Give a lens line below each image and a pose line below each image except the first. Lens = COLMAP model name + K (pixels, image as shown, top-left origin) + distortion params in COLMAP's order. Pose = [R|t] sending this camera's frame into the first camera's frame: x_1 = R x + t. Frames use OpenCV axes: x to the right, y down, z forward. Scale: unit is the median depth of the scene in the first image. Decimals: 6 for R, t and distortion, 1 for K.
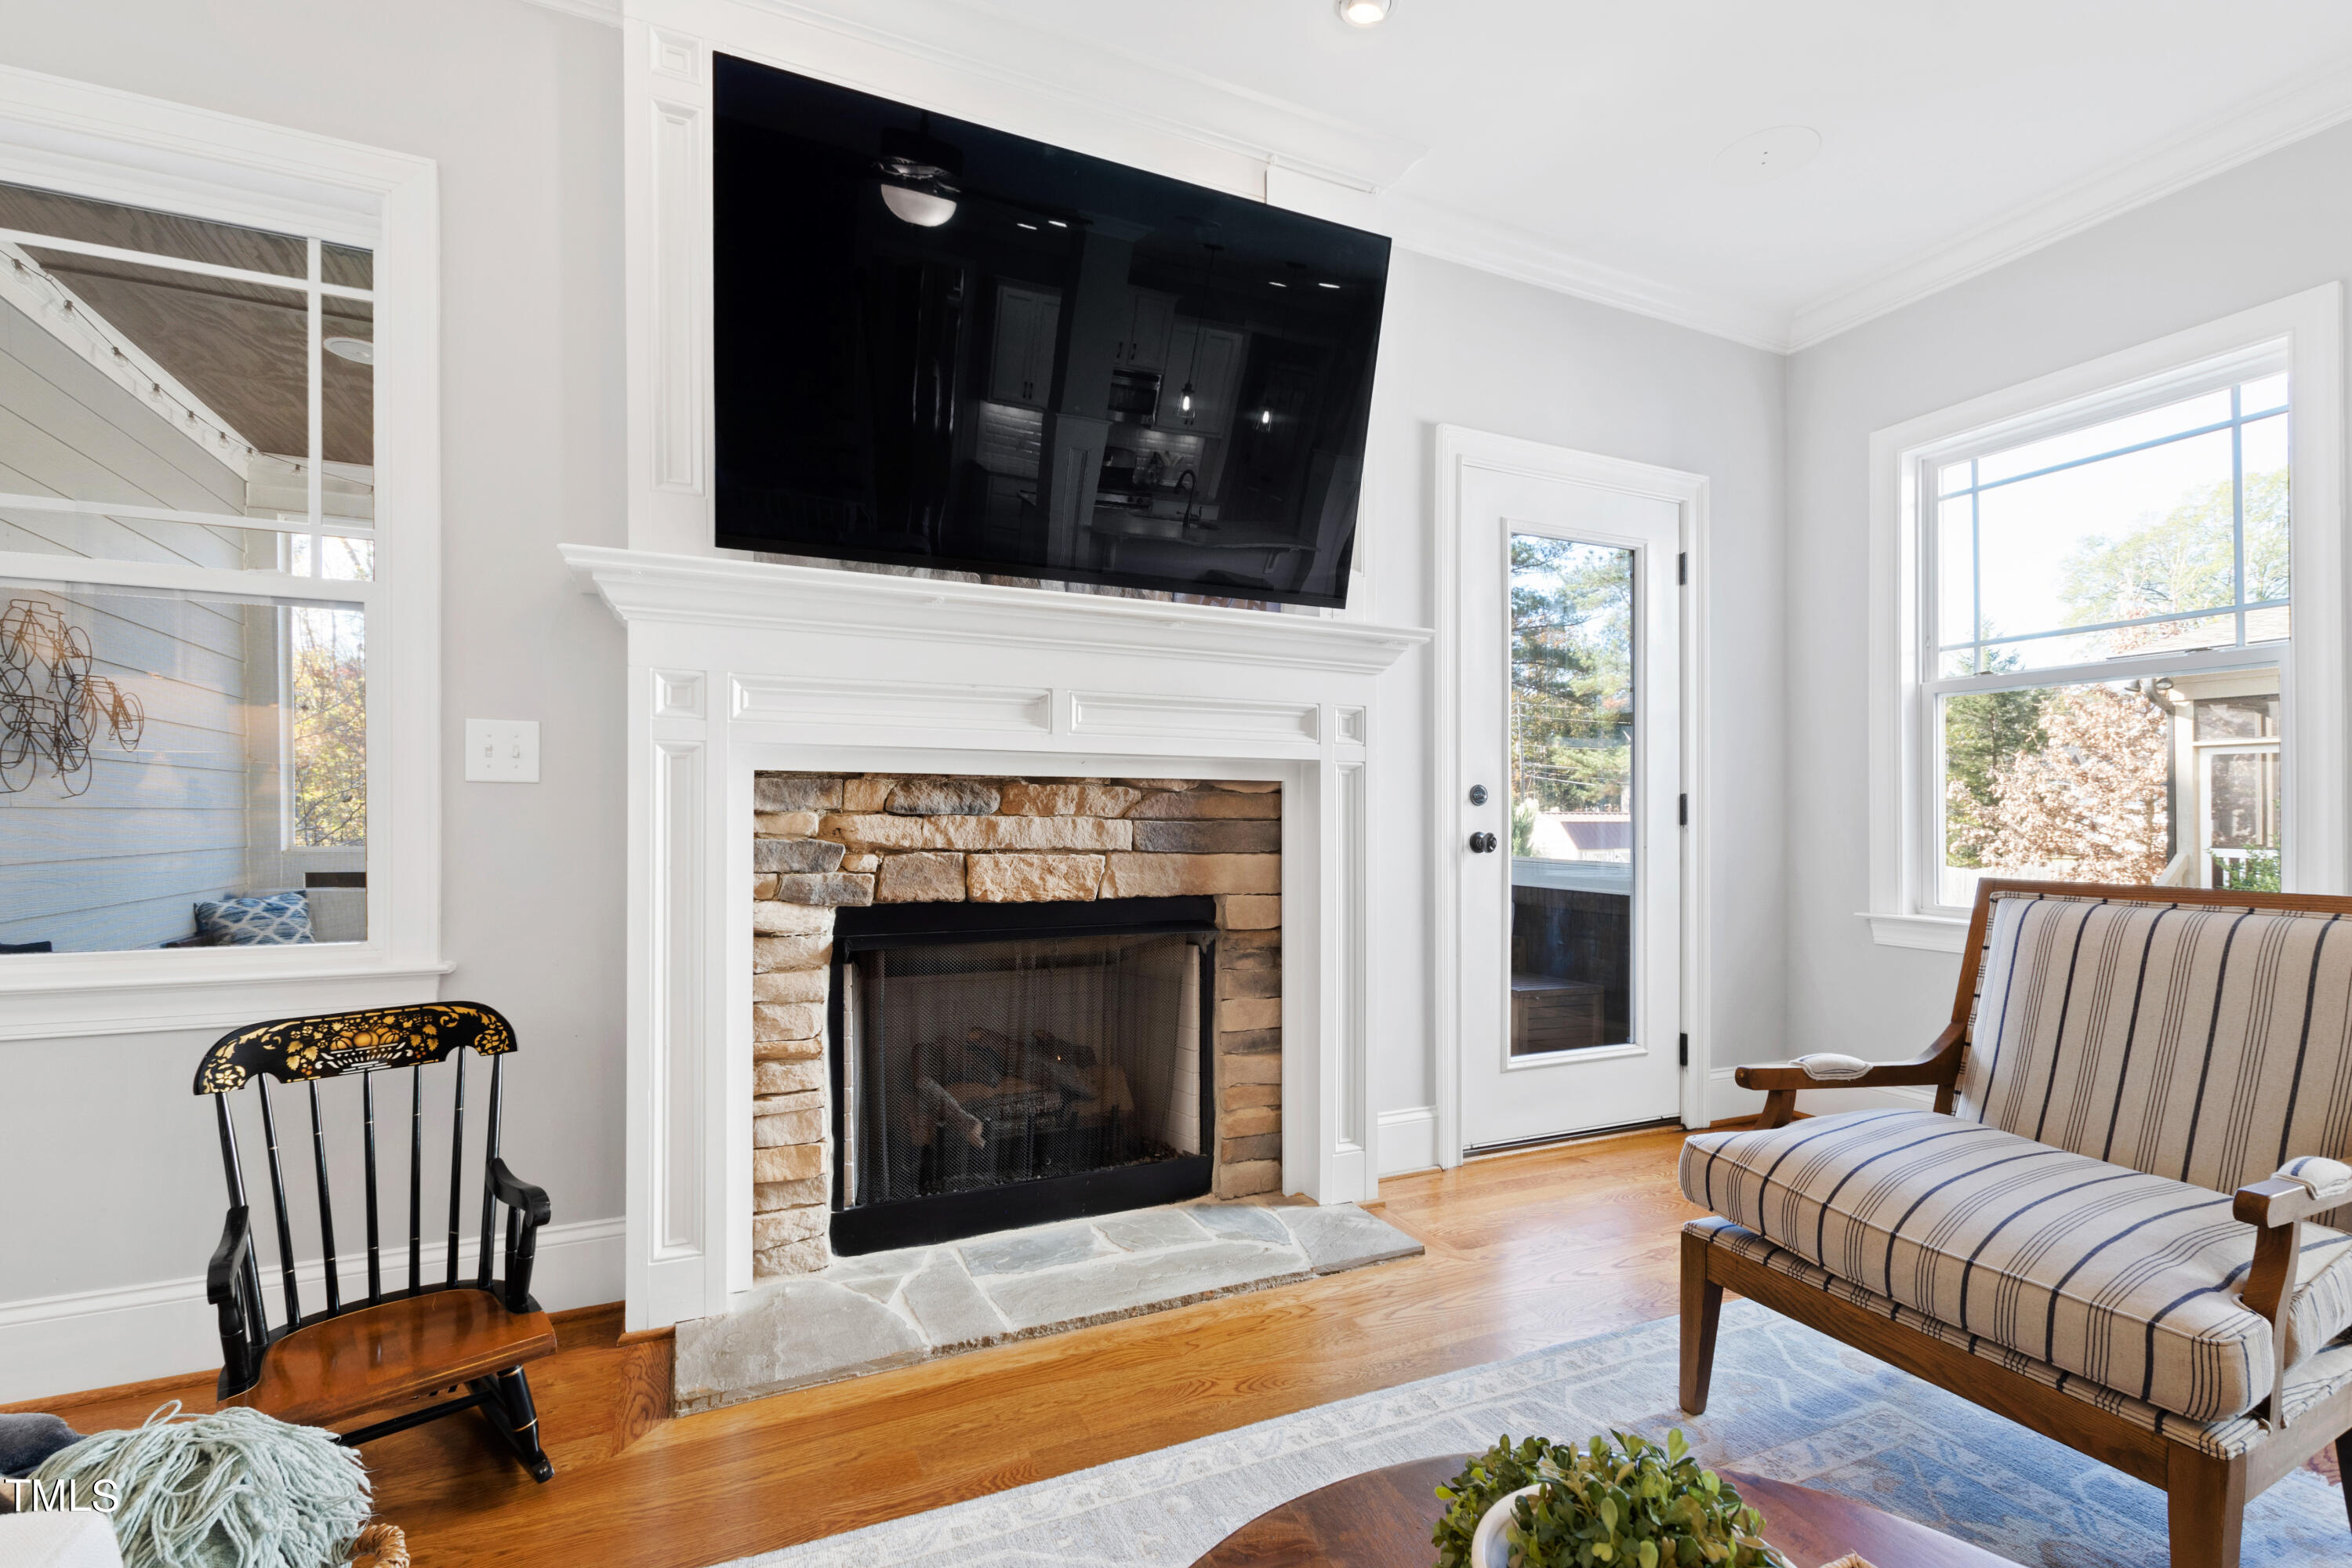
lens RADIAL K [[1025.2, 0, 1166.4], [0, 1025.2, 815.9], [0, 0, 1]] dist [0.005279, -0.002701]
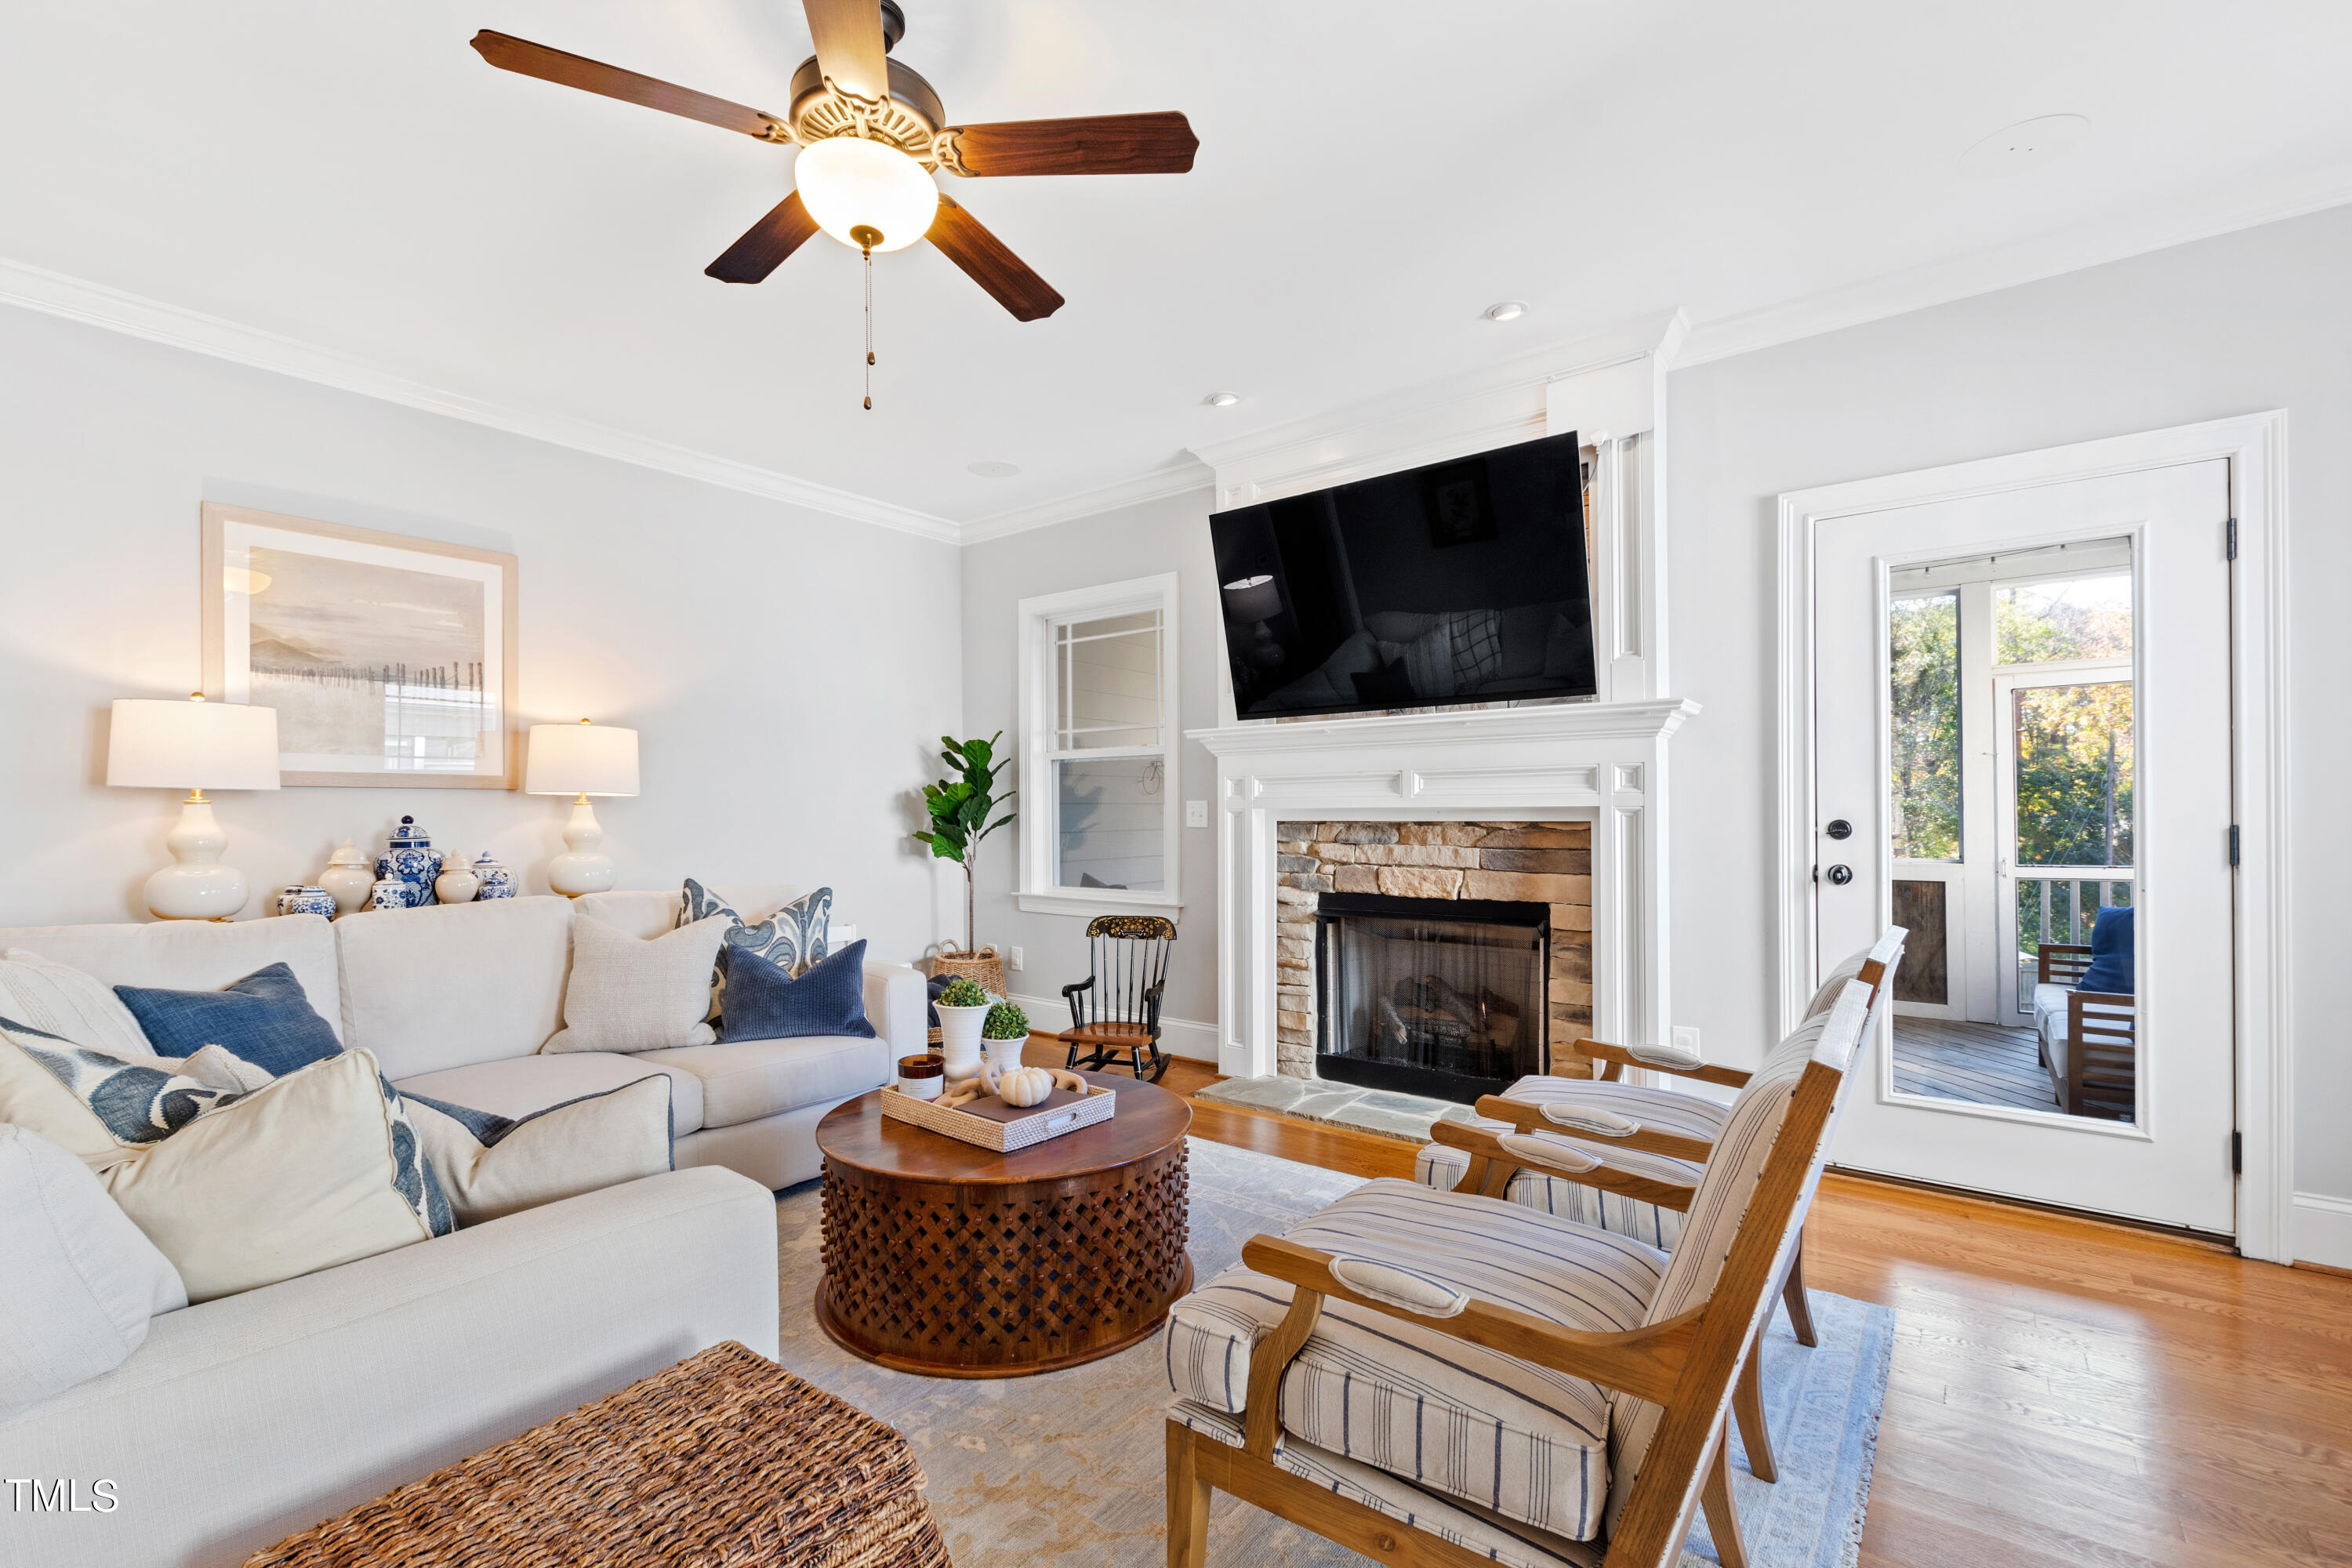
lens RADIAL K [[1025.2, 0, 1181.8], [0, 1025.2, 817.3], [0, 0, 1]] dist [0.005279, -0.002701]
pose [[0.479976, -0.003203, -0.877276, 1.168946], [0.006925, 0.999976, 0.000138, -0.048796], [0.877254, -0.006142, 0.479986, -0.120368]]
